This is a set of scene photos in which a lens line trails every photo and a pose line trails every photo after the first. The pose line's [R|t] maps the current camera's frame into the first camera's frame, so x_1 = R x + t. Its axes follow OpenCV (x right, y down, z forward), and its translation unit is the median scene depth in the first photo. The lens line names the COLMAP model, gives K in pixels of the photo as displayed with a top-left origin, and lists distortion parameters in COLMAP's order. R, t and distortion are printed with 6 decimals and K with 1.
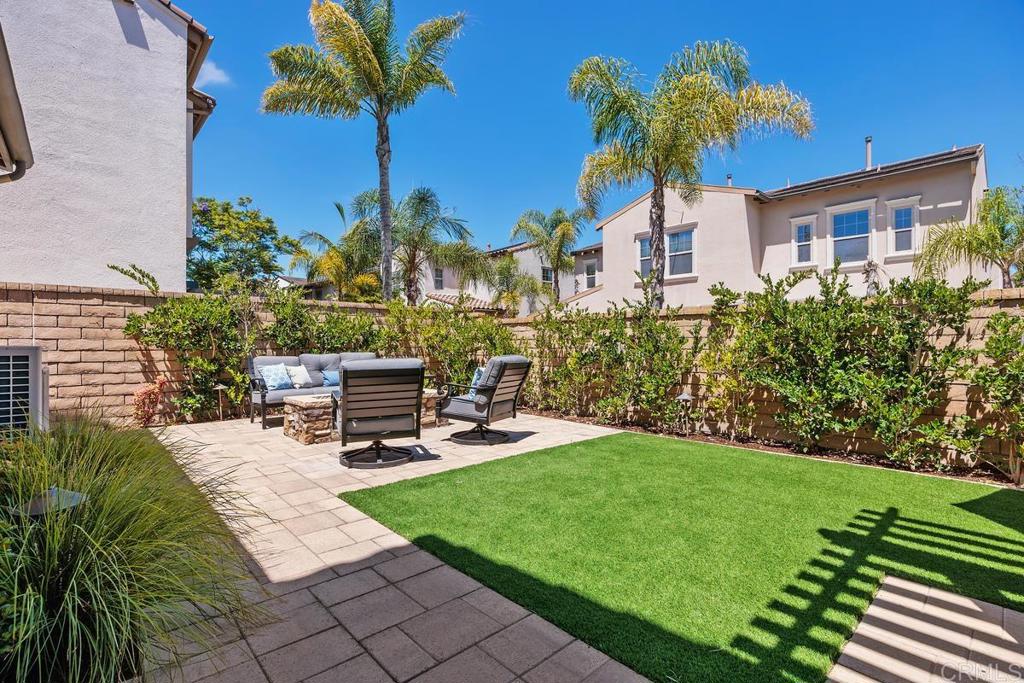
lens RADIAL K [[469.6, 0, 512.0], [0, 469.6, 341.5], [0, 0, 1]] dist [-0.003262, -0.000334]
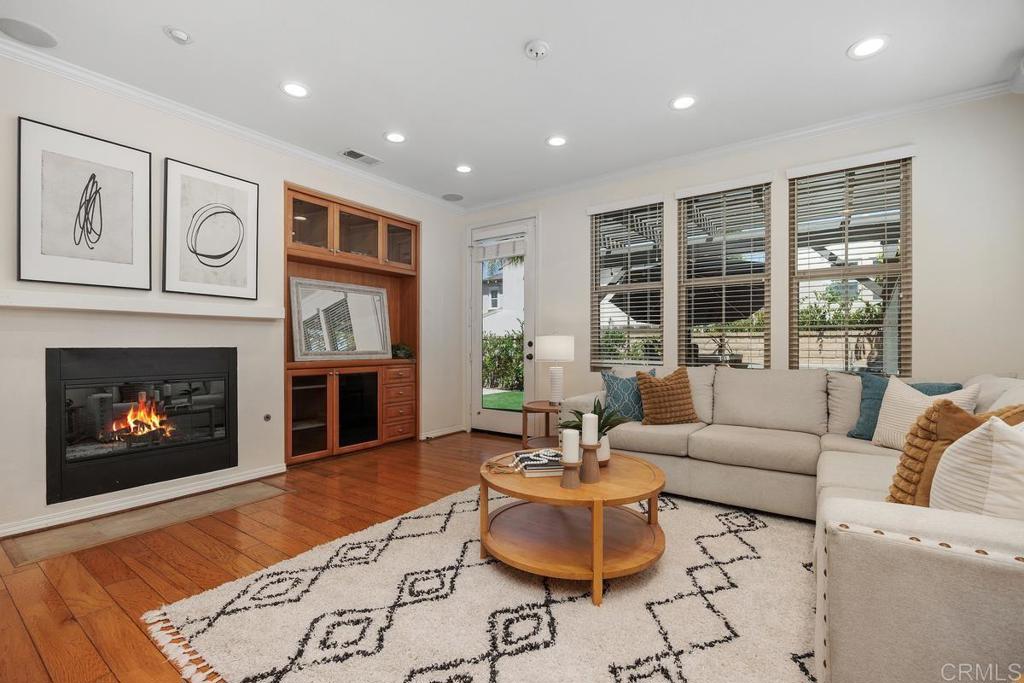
lens RADIAL K [[452.2, 0, 506.3], [0, 452.2, 344.4], [0, 0, 1]] dist [-0.010086, -0.000050]
pose [[0.980009, 0.005539, 0.198874, -0.189215], [-0.007628, 0.999923, 0.009741, -0.044861], [-0.198805, -0.011064, 0.979977, -0.969786]]
